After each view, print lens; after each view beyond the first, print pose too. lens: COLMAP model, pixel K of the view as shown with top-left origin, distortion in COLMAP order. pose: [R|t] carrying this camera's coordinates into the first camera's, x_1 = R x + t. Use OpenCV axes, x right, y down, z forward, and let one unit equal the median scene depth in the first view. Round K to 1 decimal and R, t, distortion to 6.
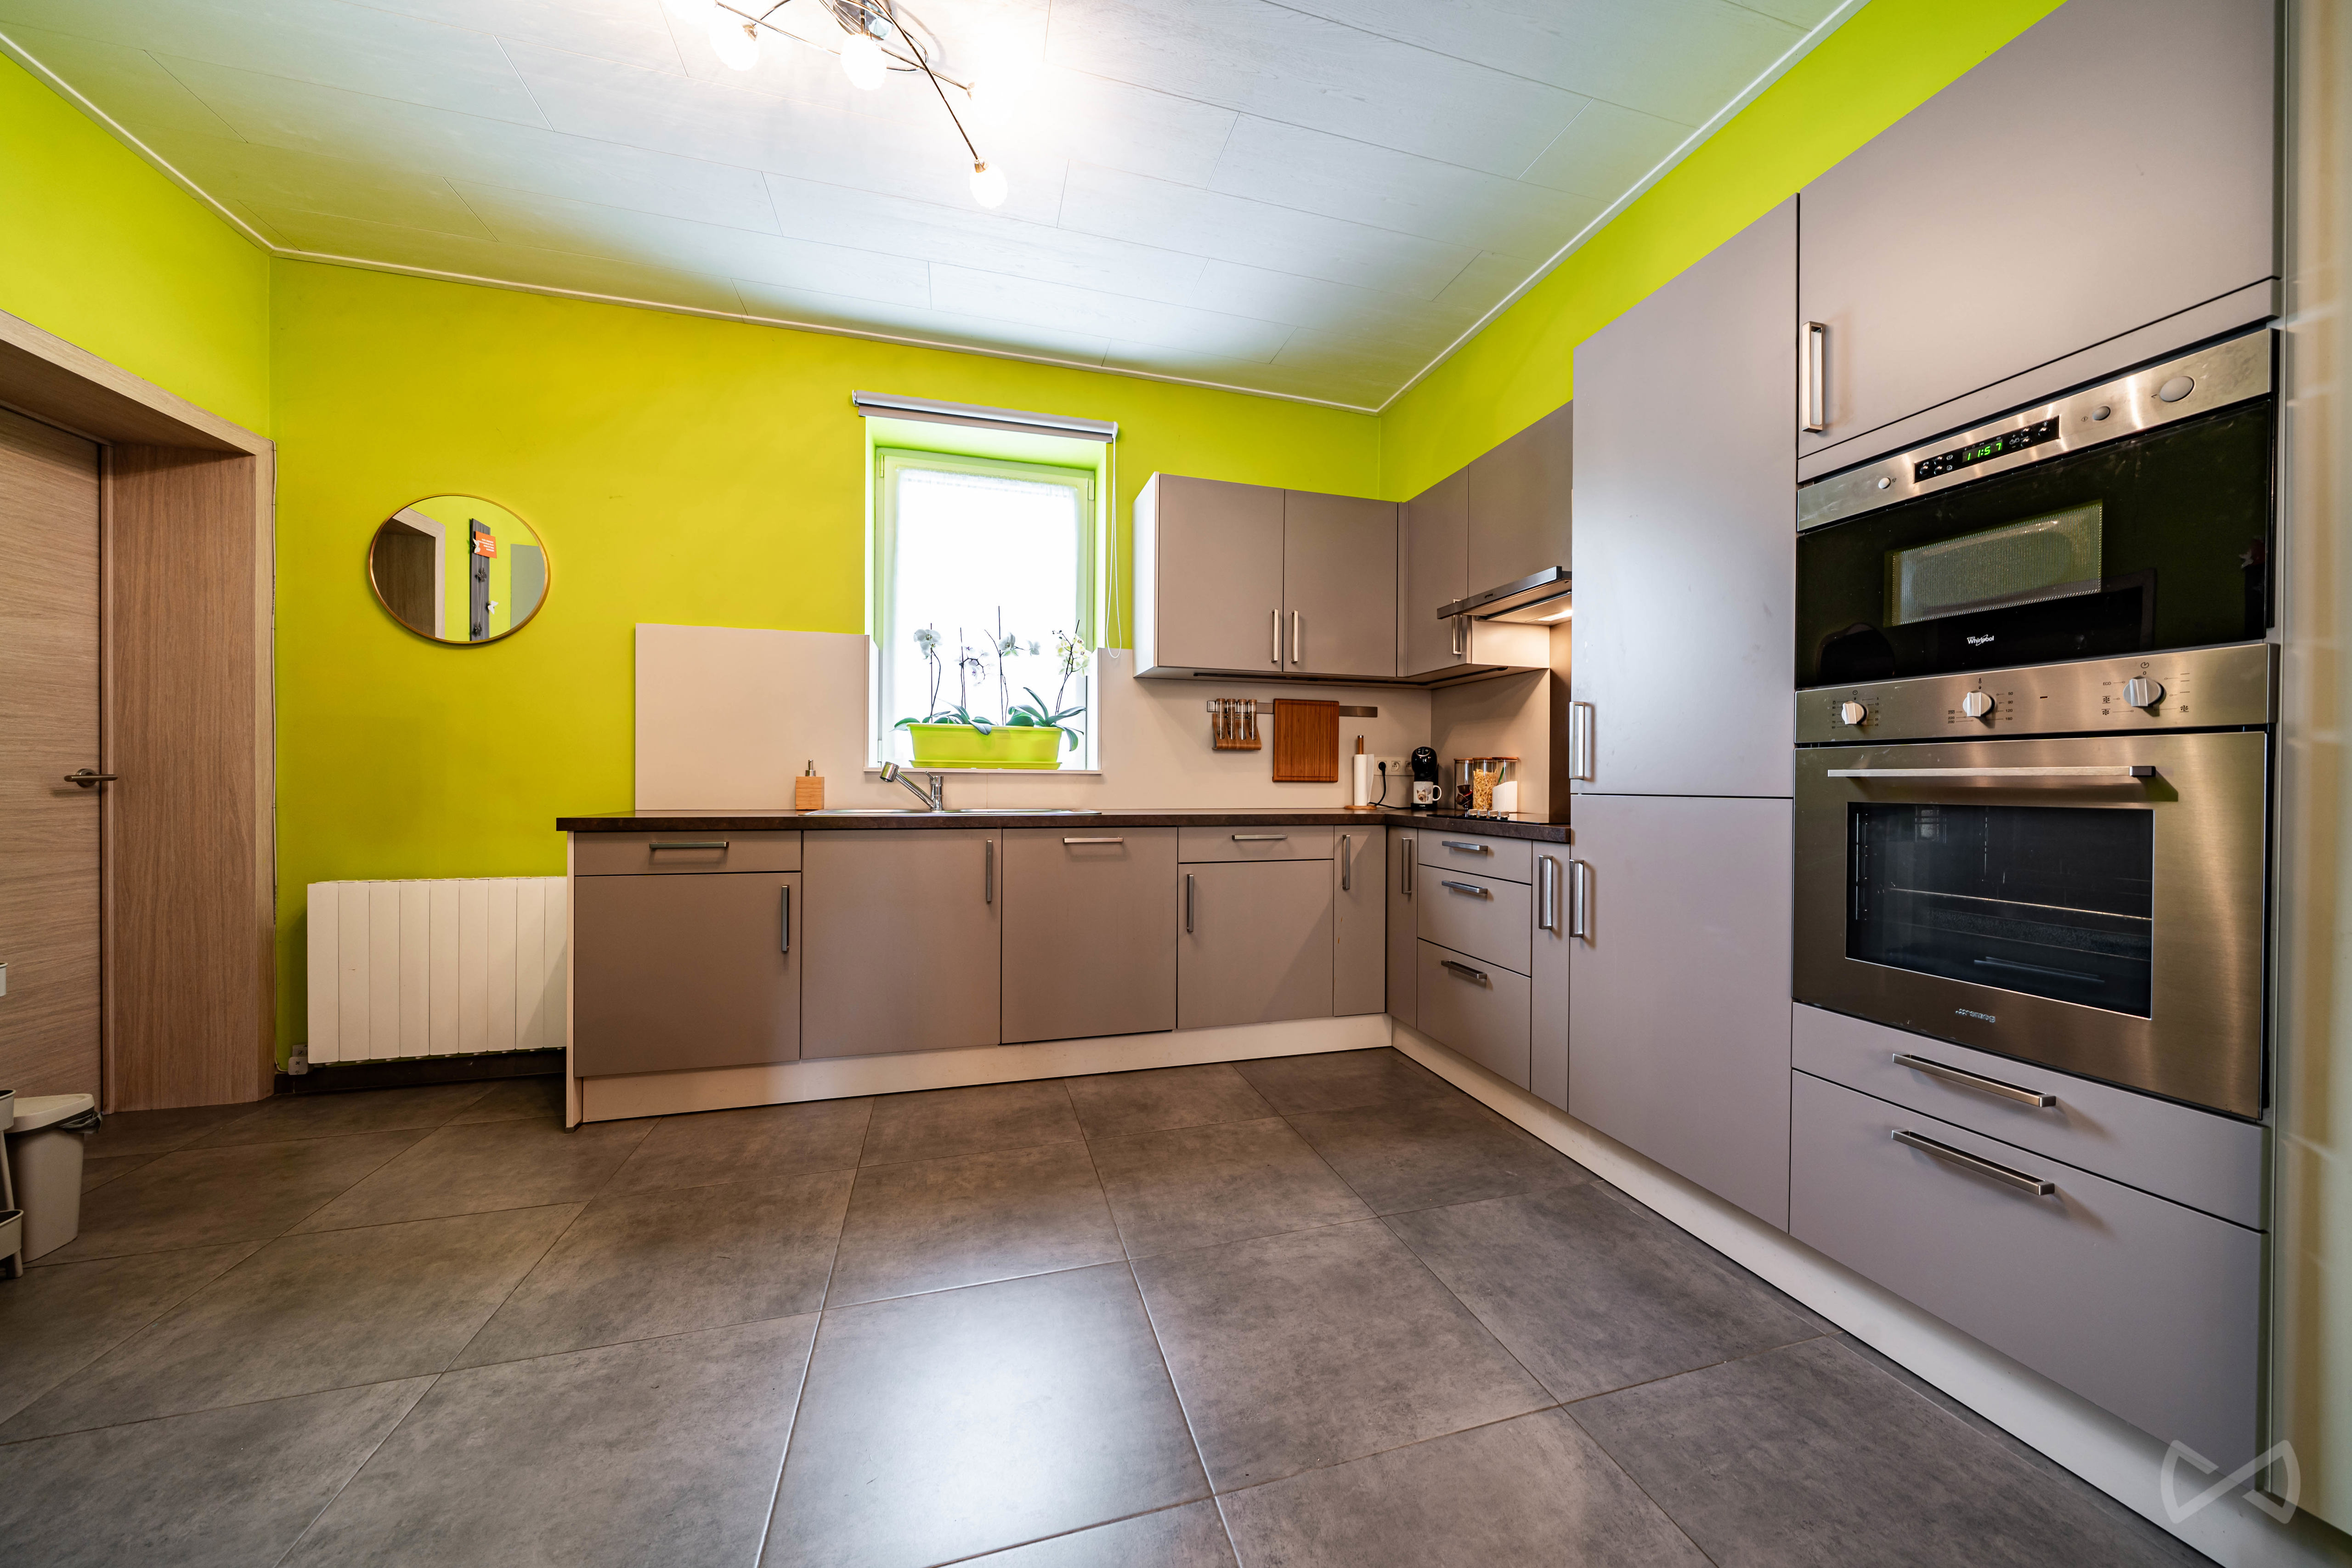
lens RADIAL K [[809.5, 0, 1204.4], [0, 809.5, 790.8], [0, 0, 1]] dist [-0.006870, -0.000023]
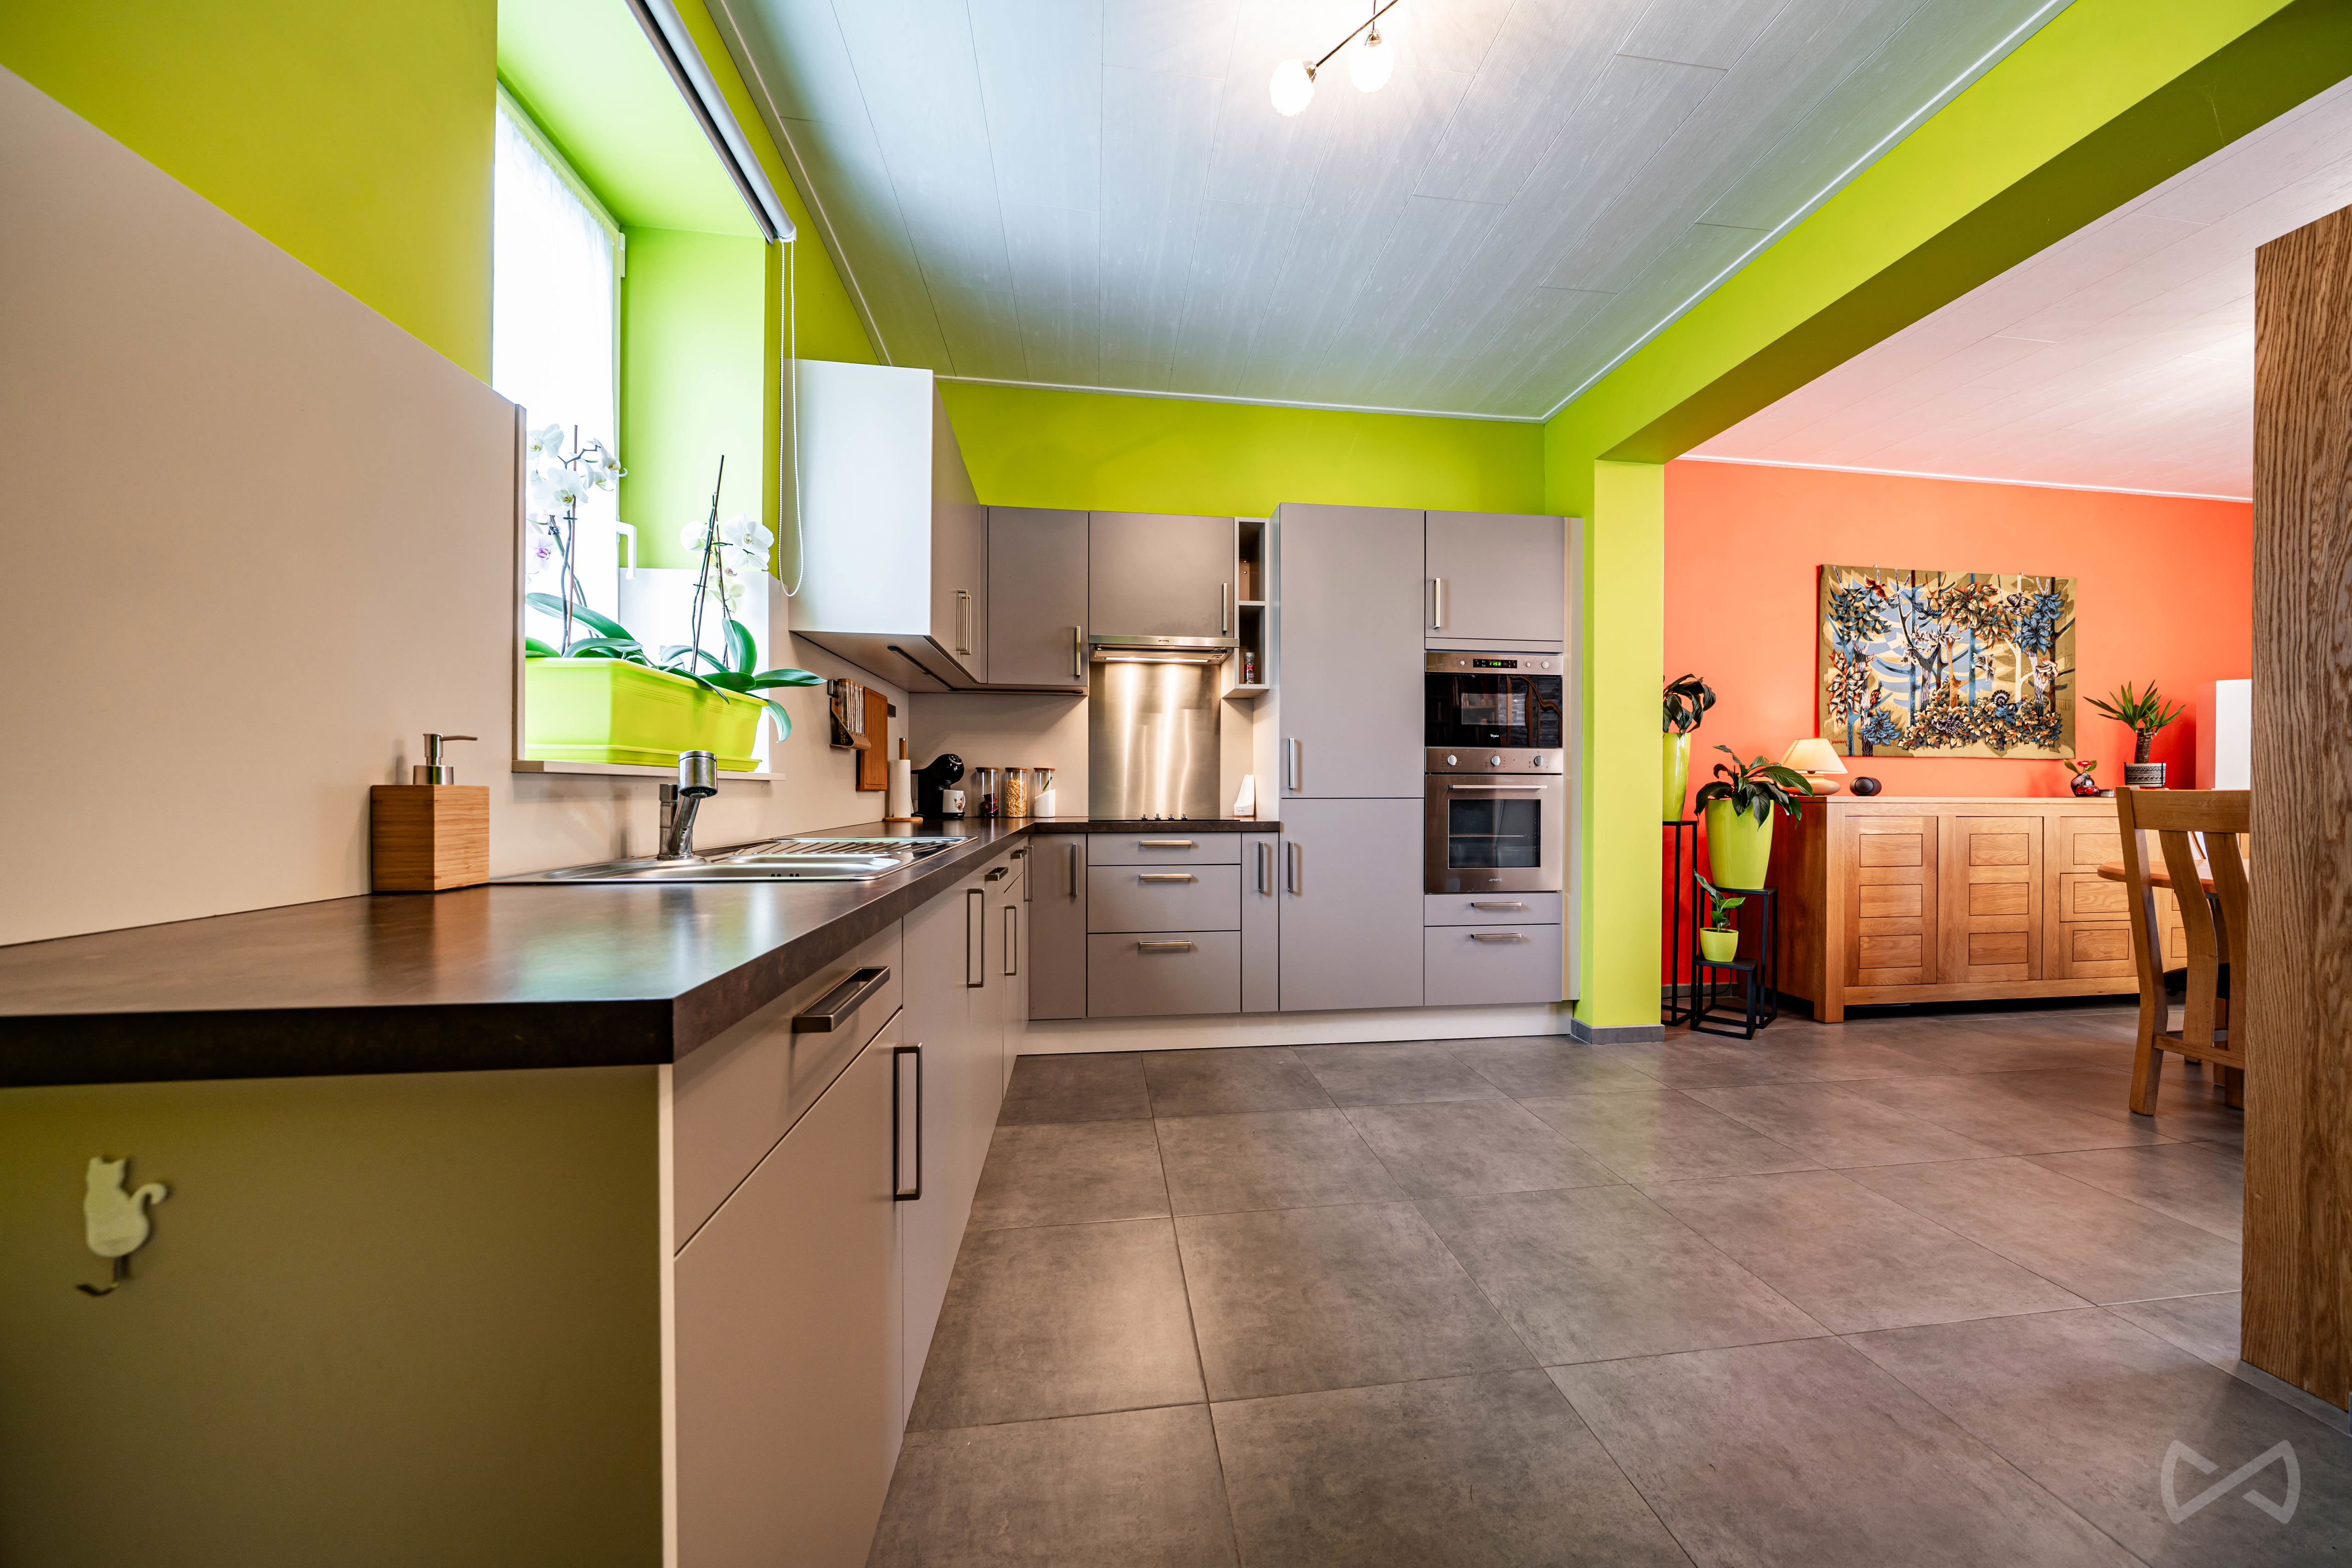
lens RADIAL K [[809.5, 0, 1204.4], [0, 809.5, 790.8], [0, 0, 1]] dist [-0.006870, -0.000023]
pose [[0.159847, -0.006441, 0.987121, -0.913413], [0.011609, 0.999922, 0.004645, -0.015595], [-0.987074, 0.010717, 0.159909, 0.776408]]
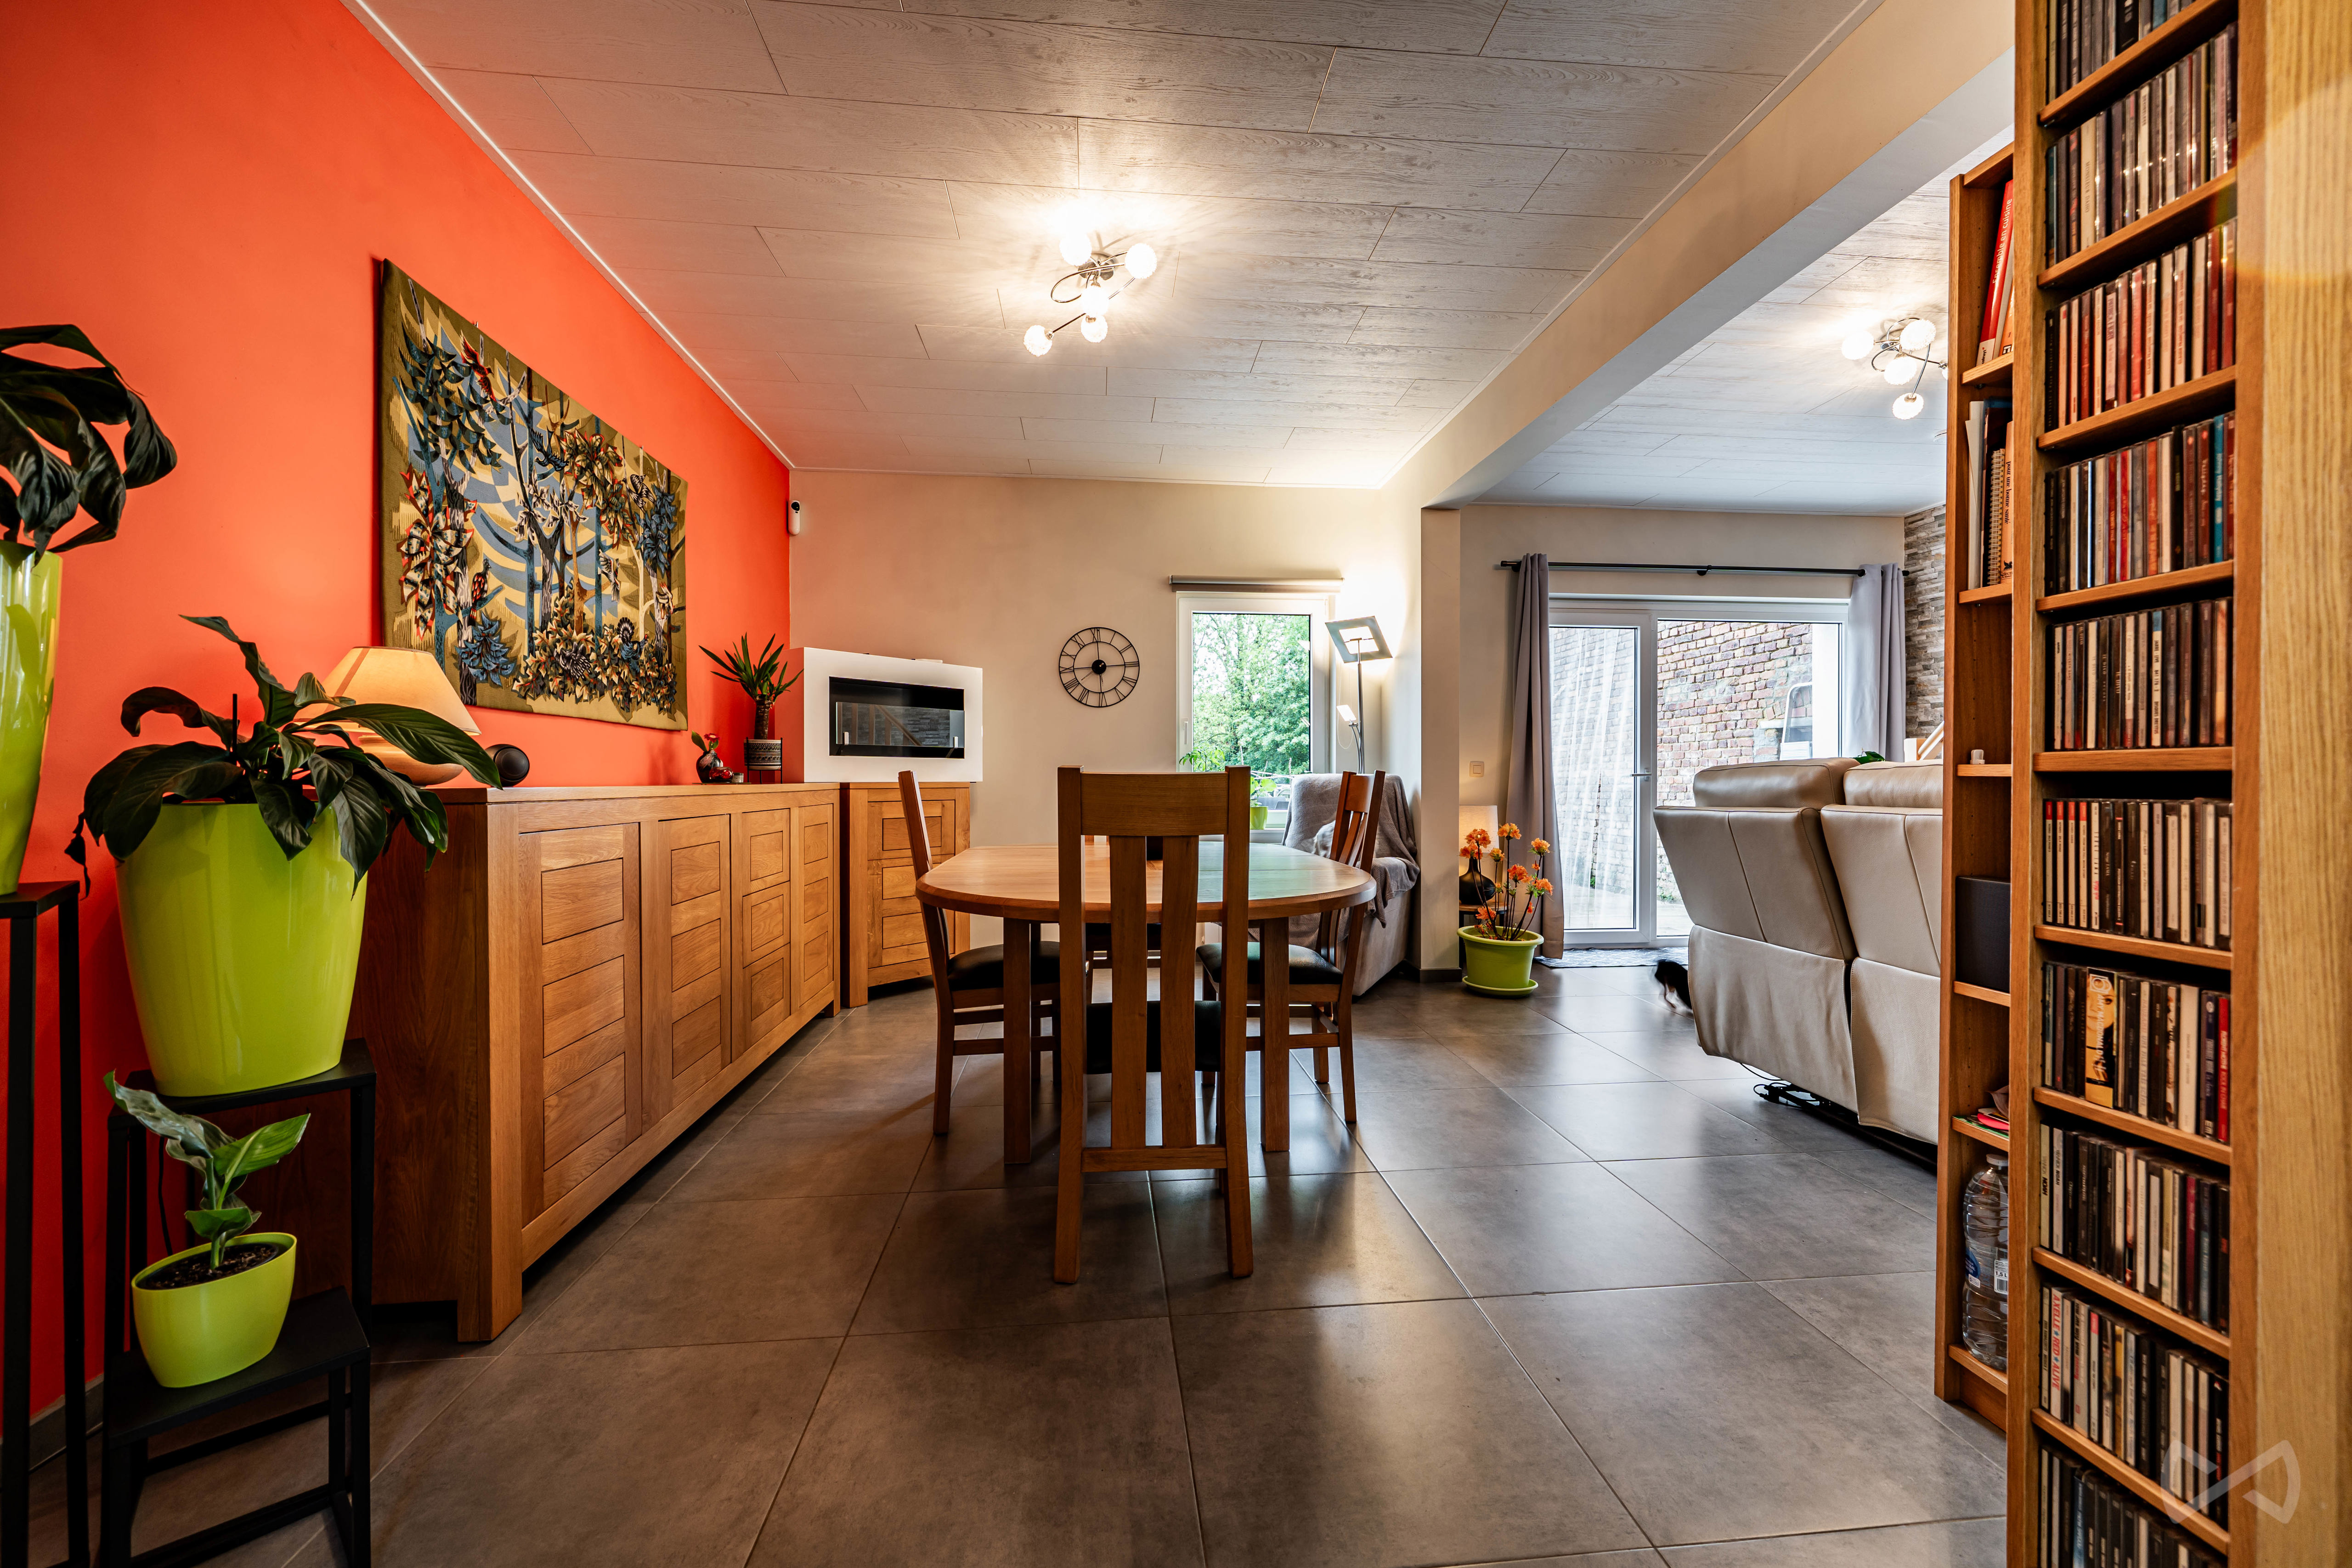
lens RADIAL K [[930.6, 0, 1184.7], [0, 930.6, 783.5], [0, 0, 1]] dist [0.000555, -0.000040]
pose [[-0.980605, -0.006749, 0.195880, 0.068215], [-0.002499, 0.999756, 0.021934, -0.005393], [-0.195981, 0.021019, -0.980382, 0.471389]]
